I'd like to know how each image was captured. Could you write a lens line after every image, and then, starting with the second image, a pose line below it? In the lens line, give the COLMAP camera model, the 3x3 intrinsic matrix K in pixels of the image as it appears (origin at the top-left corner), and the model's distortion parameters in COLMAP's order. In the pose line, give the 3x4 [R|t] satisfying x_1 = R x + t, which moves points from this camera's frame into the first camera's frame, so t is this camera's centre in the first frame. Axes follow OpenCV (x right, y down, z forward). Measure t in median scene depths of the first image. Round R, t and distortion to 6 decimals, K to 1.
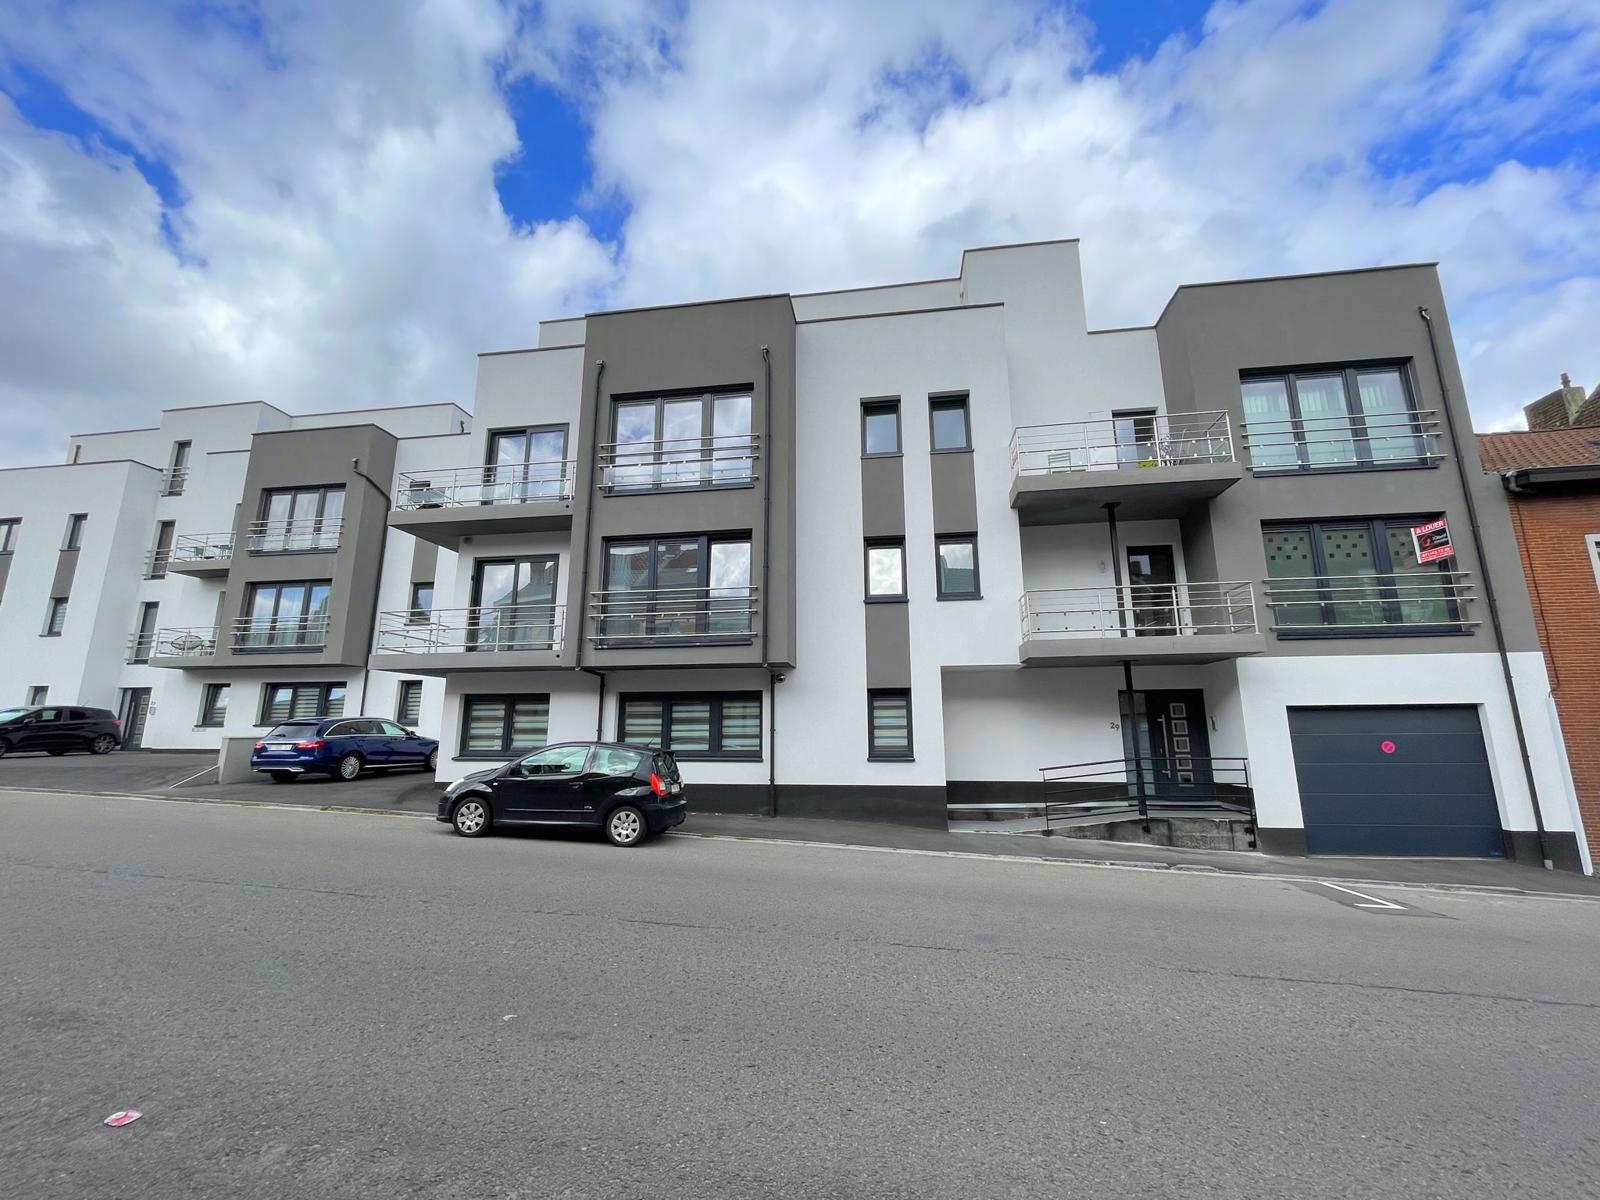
lens RADIAL K [[642.0, 0, 800.1], [0, 642.0, 601.4], [0, 0, 1]] dist [0.000732, 0.000033]
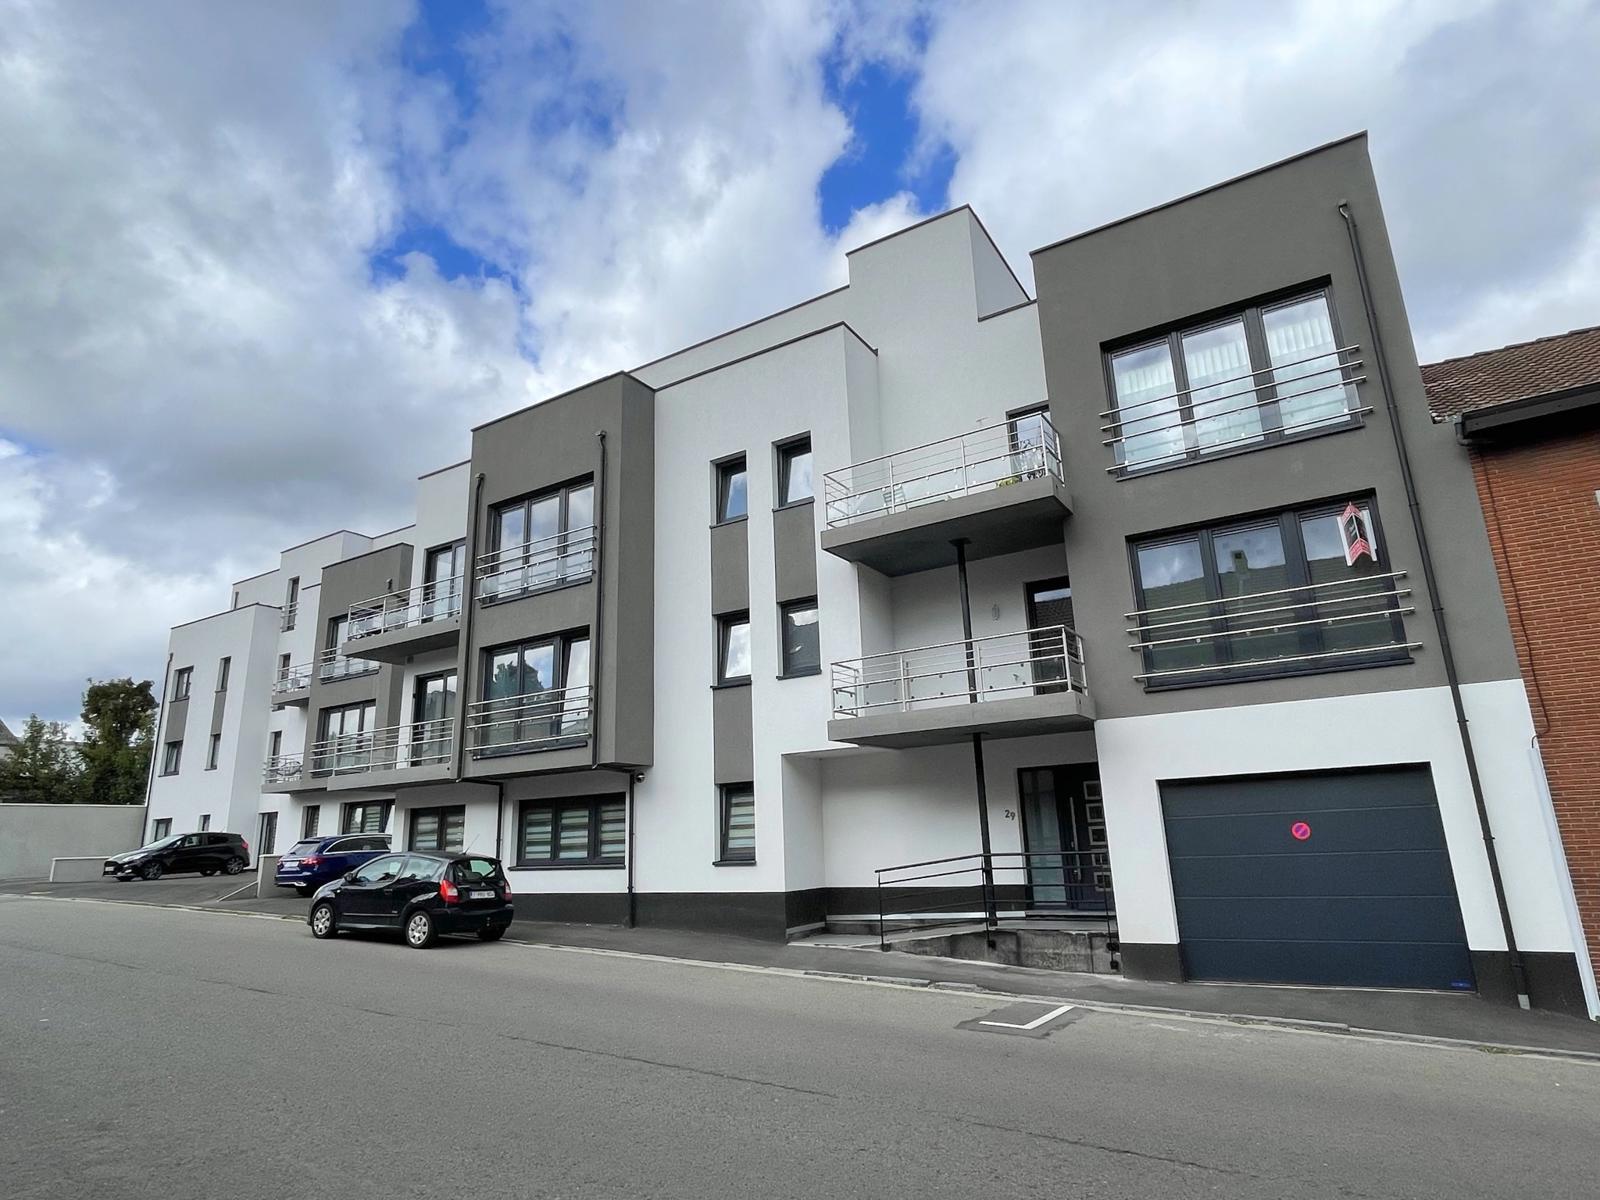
lens RADIAL K [[902.4, 0, 796.4], [0, 902.4, 597.6], [0, 0, 1]] dist [0.003539, -0.001999]
pose [[0.917017, -0.131400, -0.376581, 0.725124], [0.109438, 0.990831, -0.079234, -0.011473], [0.383539, 0.031446, 0.922989, -0.137823]]
